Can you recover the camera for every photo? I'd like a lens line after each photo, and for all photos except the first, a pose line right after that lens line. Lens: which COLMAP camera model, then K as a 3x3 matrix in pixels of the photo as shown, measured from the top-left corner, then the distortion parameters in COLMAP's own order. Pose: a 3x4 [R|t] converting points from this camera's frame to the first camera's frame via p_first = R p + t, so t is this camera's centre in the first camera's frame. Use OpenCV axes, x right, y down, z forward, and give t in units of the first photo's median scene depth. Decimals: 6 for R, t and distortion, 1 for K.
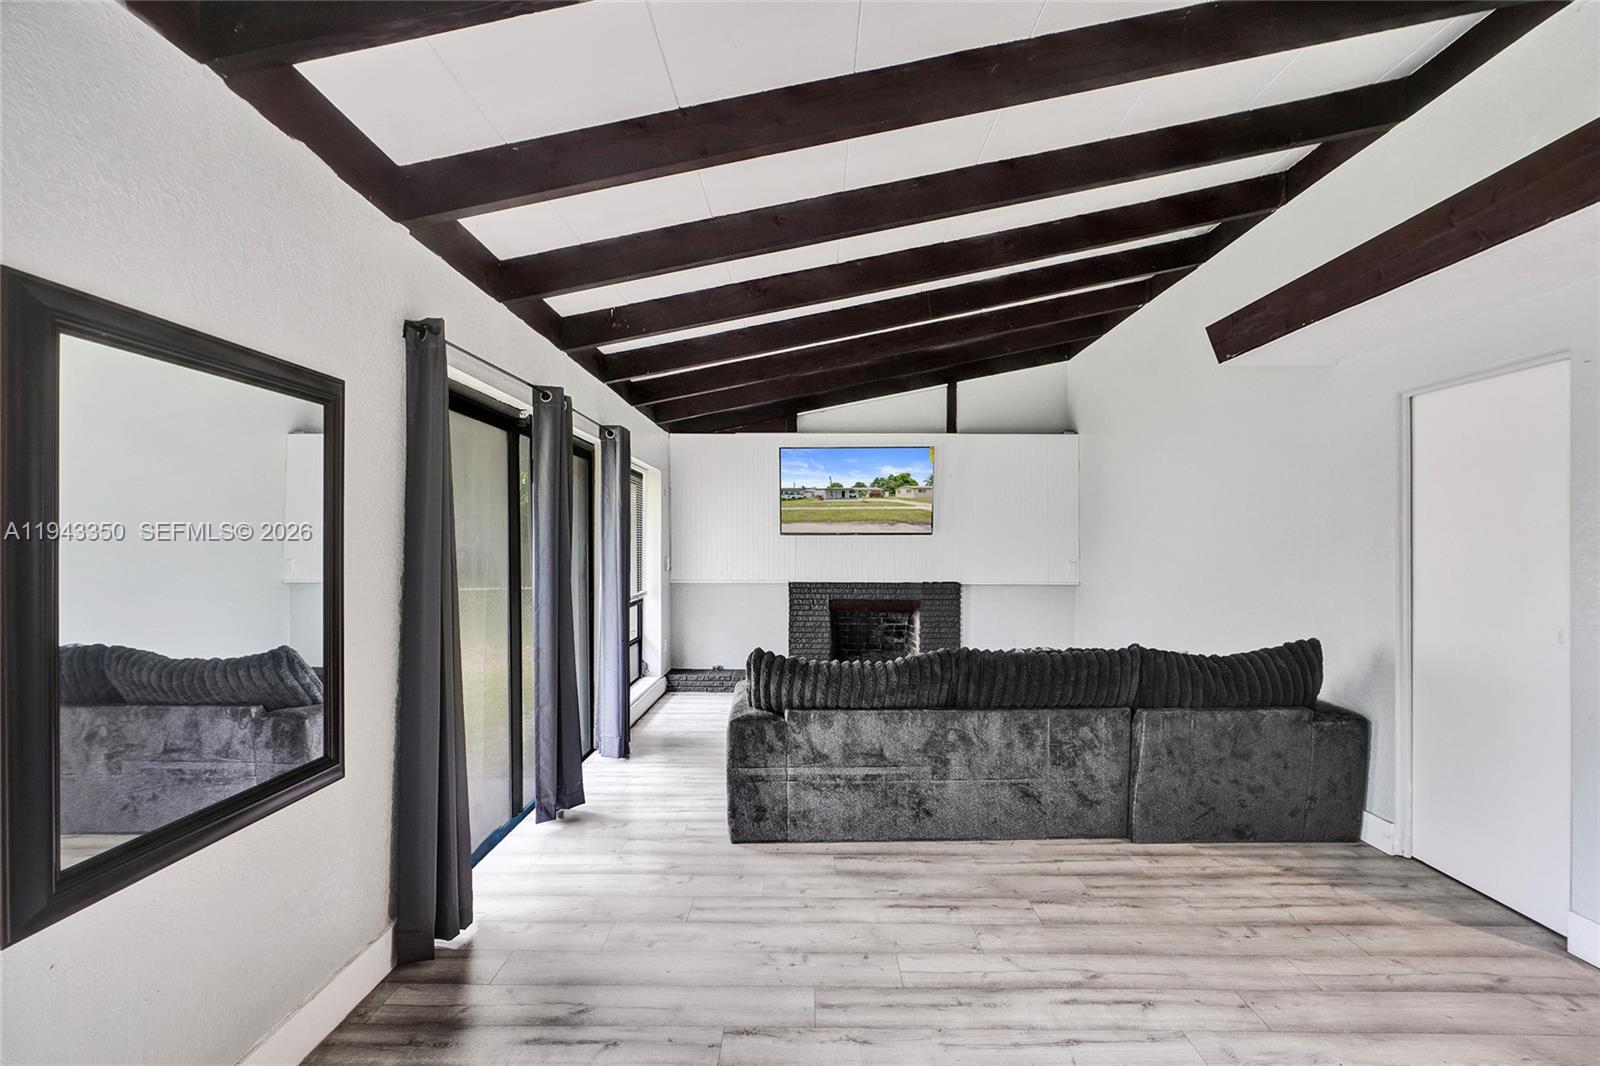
lens RADIAL K [[745.5, 0, 800.0], [0, 745.5, 533.0], [0, 0, 1]] dist [0.004324, 0.000622]
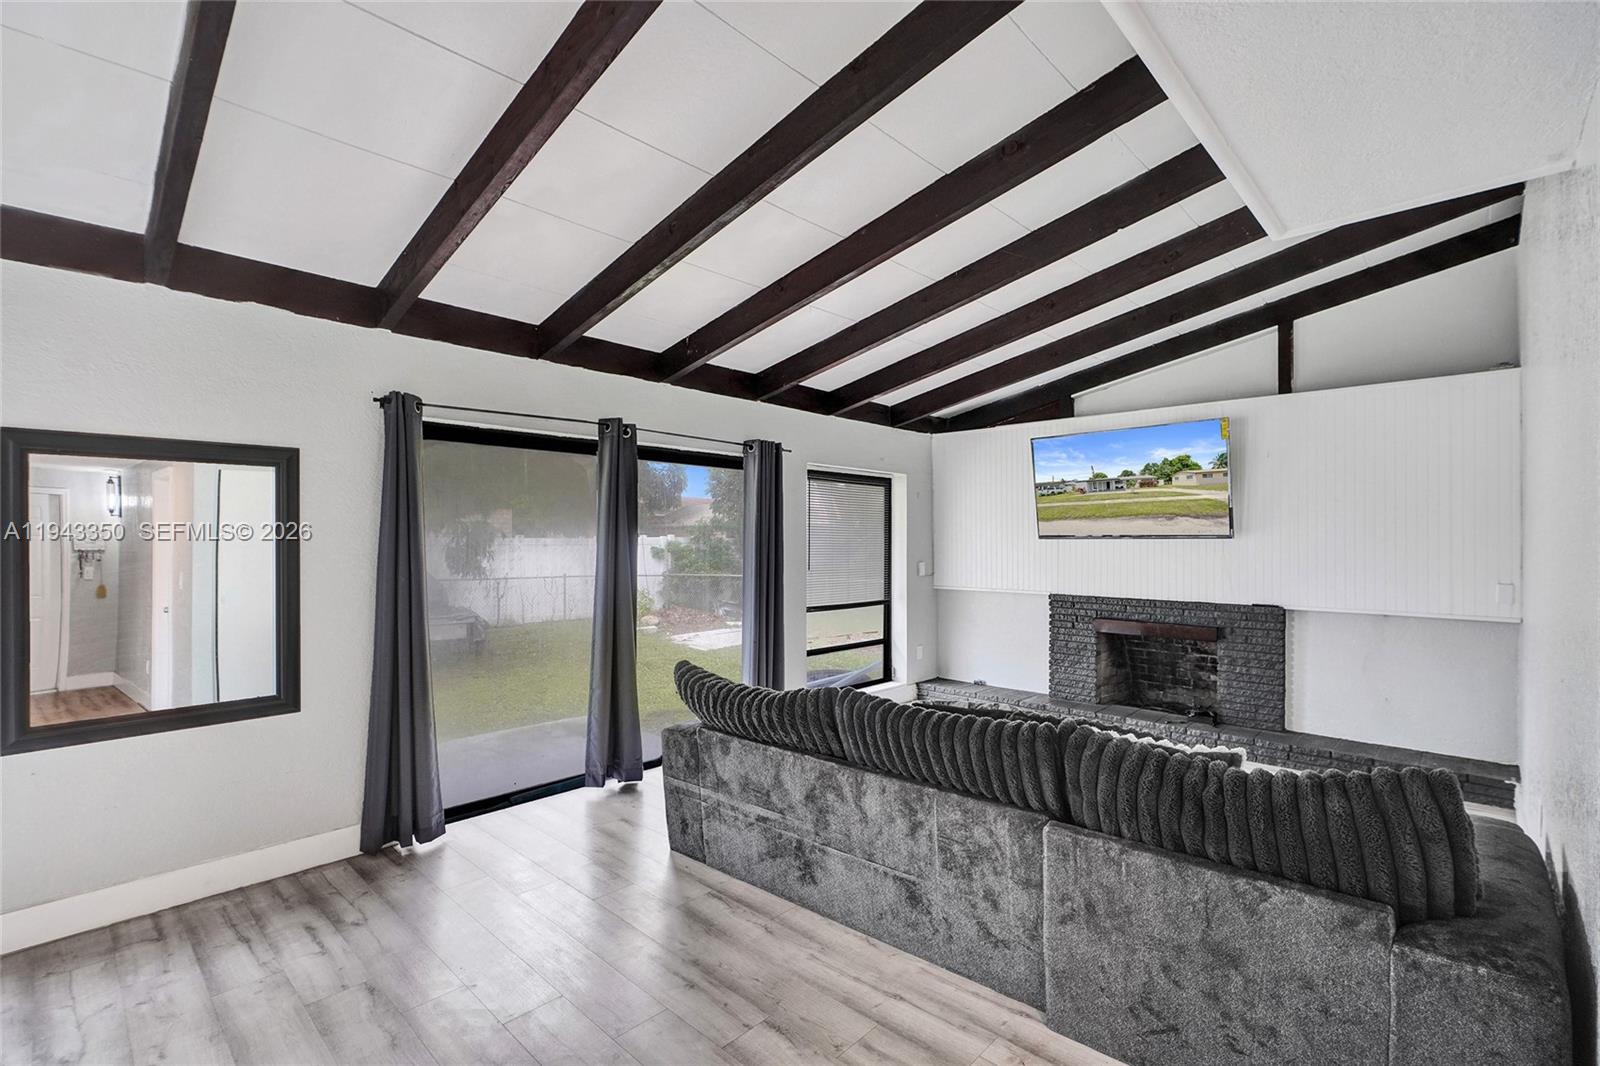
lens RADIAL K [[732.6, 0, 797.1], [0, 732.6, 537.5], [0, 0, 1]] dist [0.002252, 0.000876]
pose [[0.724055, -0.008028, -0.689696, 0.729875], [0.014461, 0.999889, 0.003542, -0.010461], [0.689591, -0.012538, 0.724090, 0.400803]]
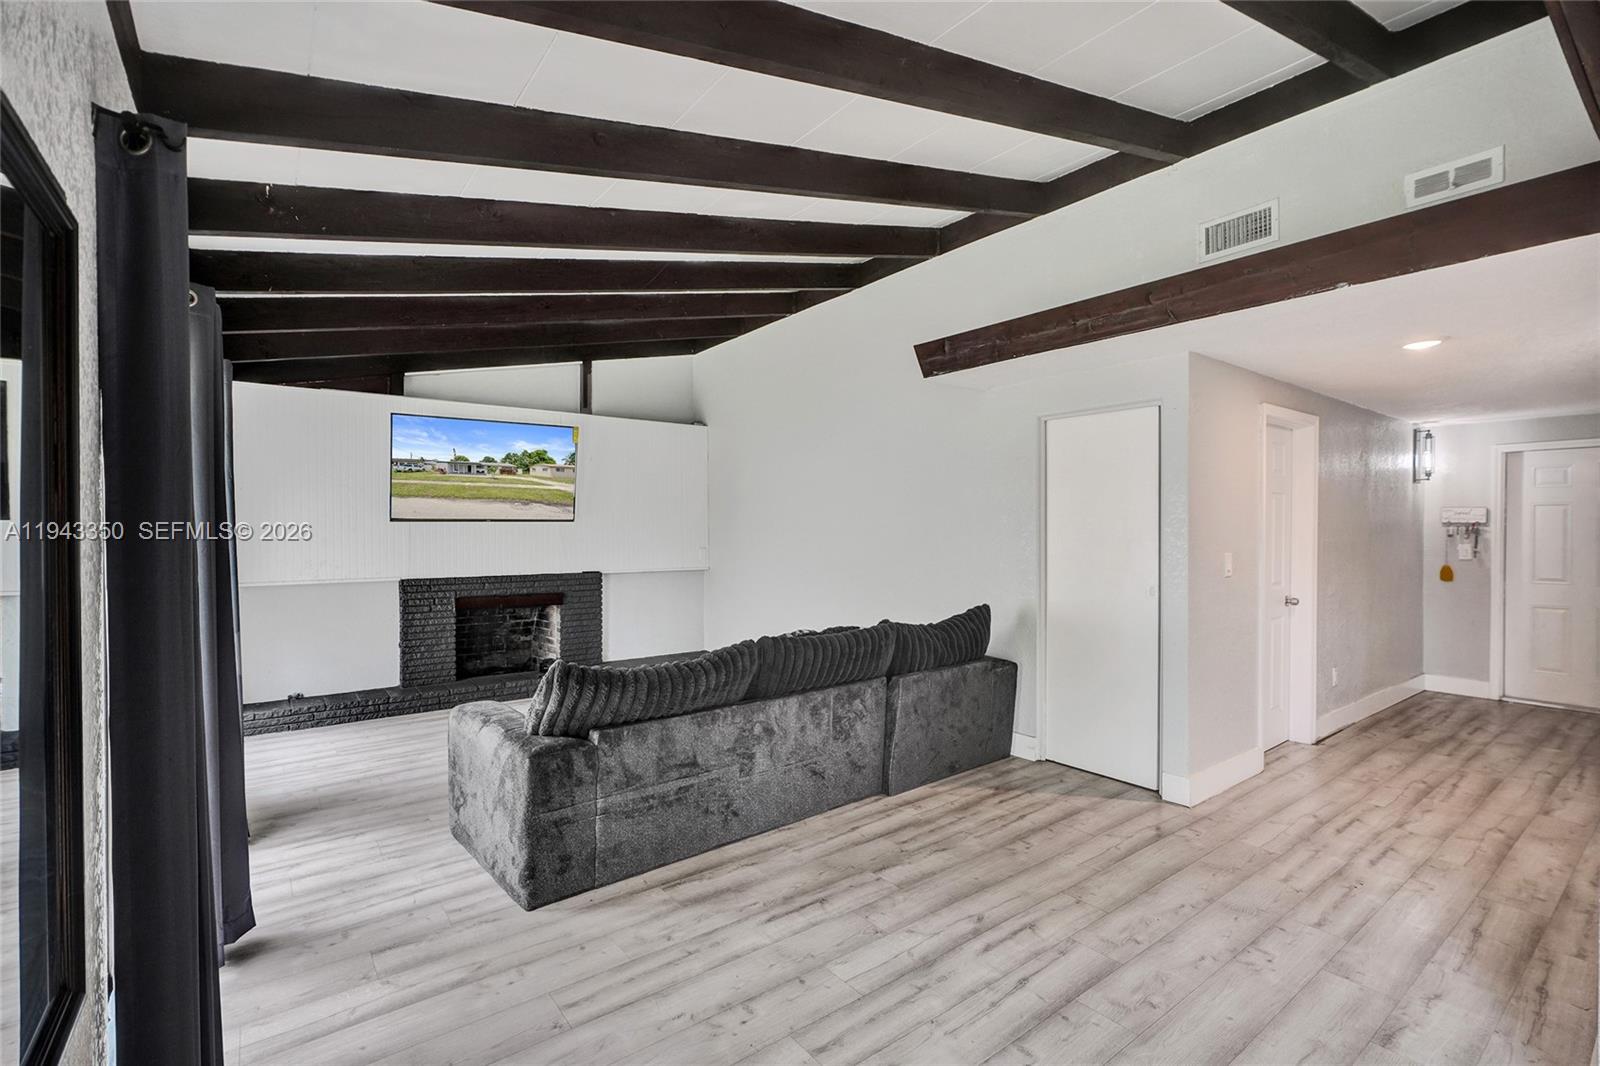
lens RADIAL K [[737.7, 0, 800.0], [0, 737.7, 533.0], [0, 0, 1]] dist [-0.003342, -0.000113]
pose [[0.781977, -0.002560, 0.623303, -0.349411], [-0.010697, 0.999789, 0.017525, 0.001215], [-0.623216, -0.020372, 0.781784, 0.224264]]
